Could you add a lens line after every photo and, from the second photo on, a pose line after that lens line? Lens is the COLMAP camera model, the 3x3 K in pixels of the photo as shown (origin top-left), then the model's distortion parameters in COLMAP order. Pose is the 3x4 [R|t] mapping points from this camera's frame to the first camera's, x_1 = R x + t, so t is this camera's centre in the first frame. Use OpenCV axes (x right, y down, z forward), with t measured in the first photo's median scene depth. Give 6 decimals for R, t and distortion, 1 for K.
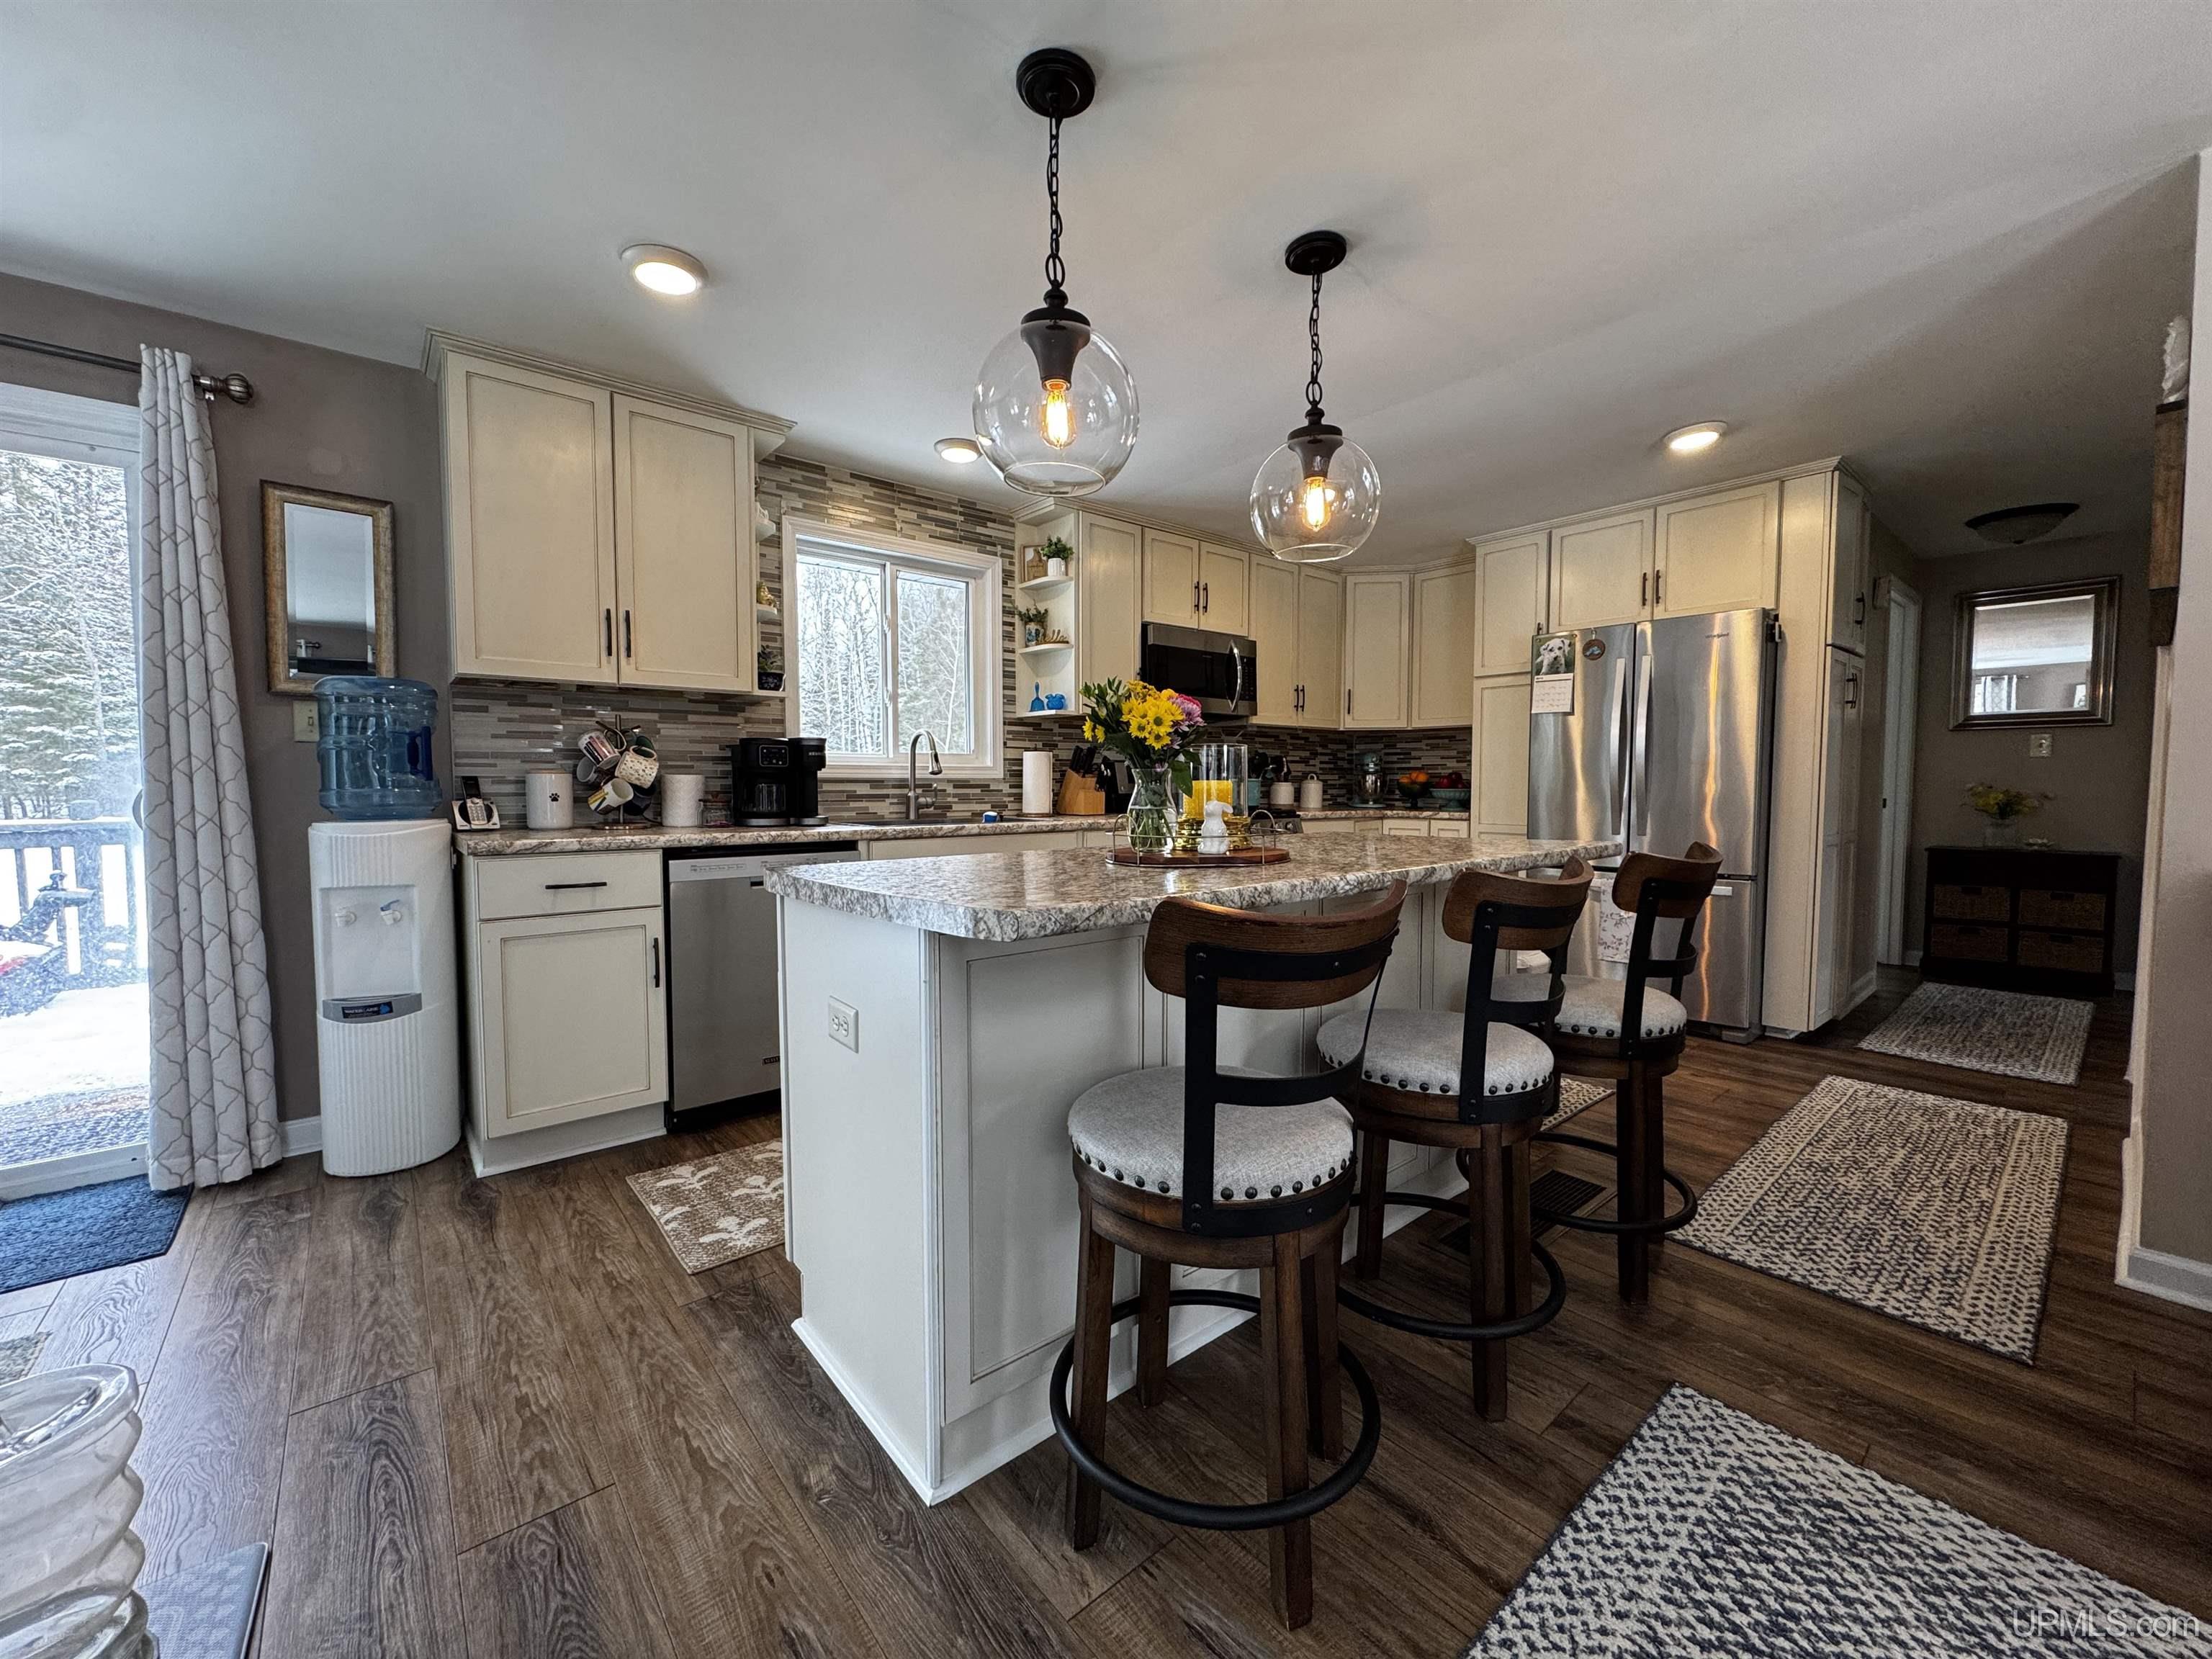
lens RADIAL K [[876.0, 0, 1108.4], [0, 876.0, 828.2], [0, 0, 1]] dist [0.000658, 0.000496]
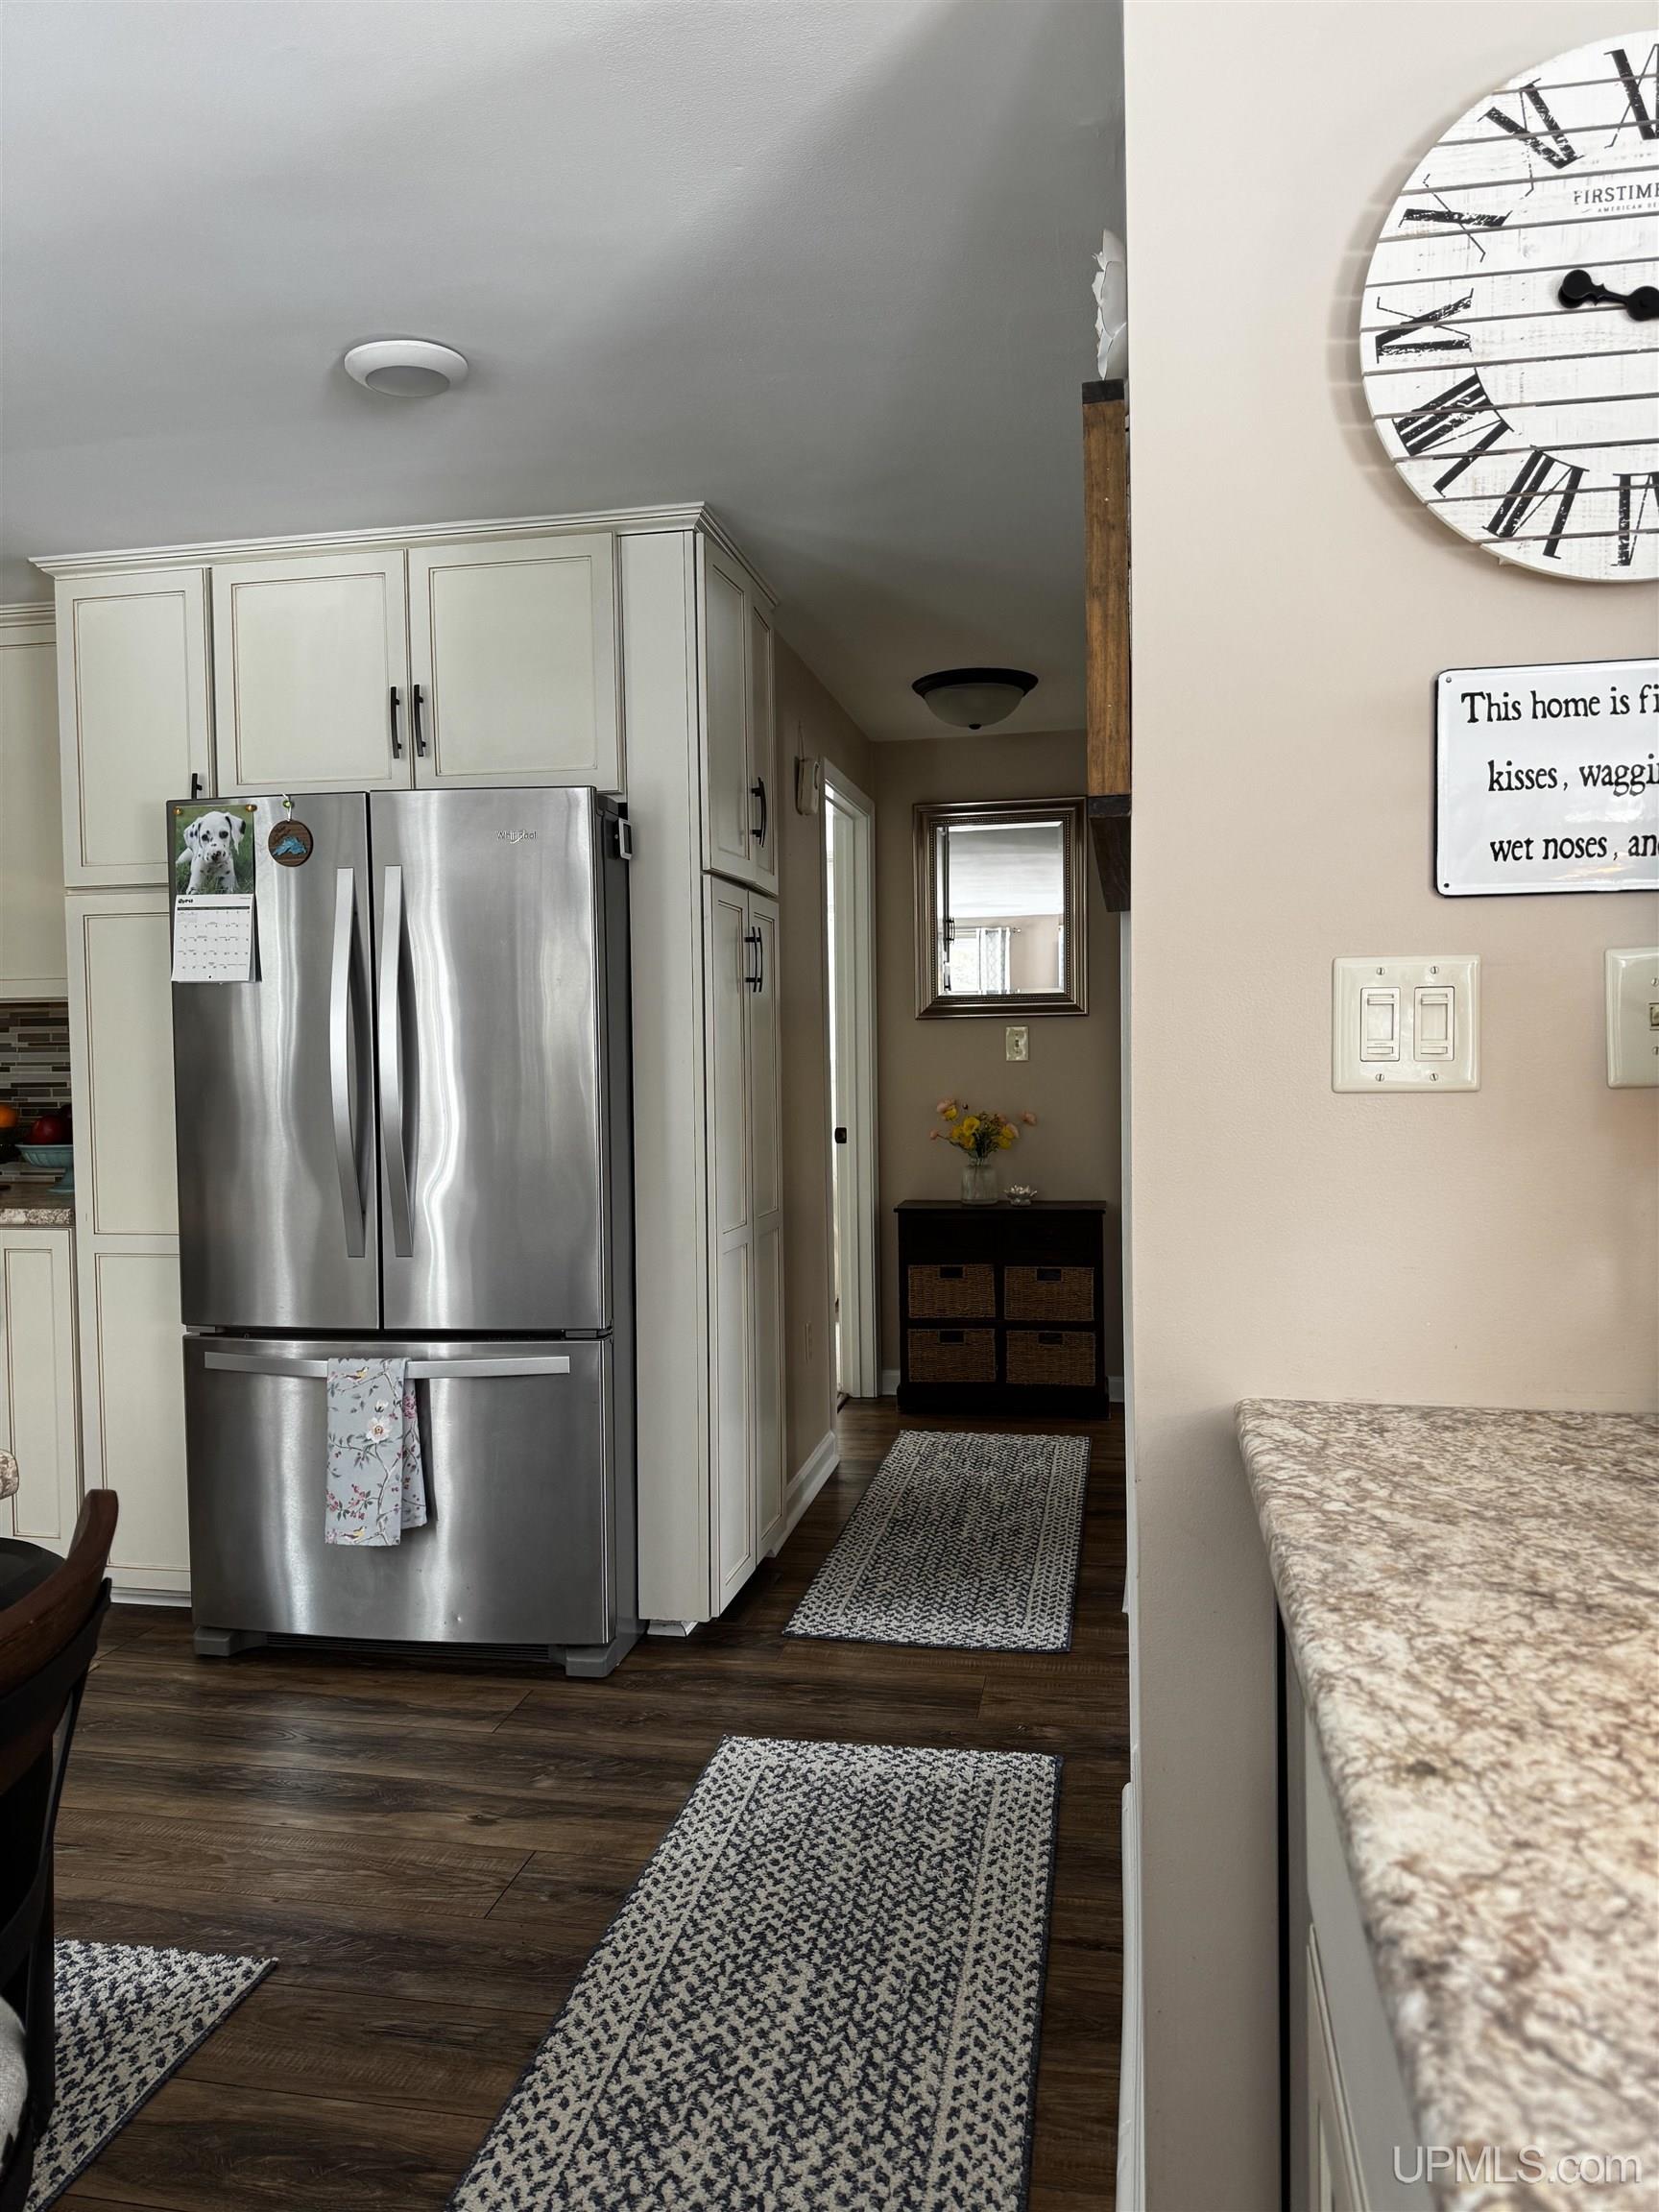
lens RADIAL K [[1543.3, 0, 824.9], [0, 1543.3, 1115.1], [0, 0, 1]] dist [0.160187, -0.261512]
pose [[0.782167, -0.033012, 0.622193, 0.291514], [0.045448, 0.998958, -0.004131, -0.055788], [-0.621409, 0.031509, 0.782853, 0.233747]]
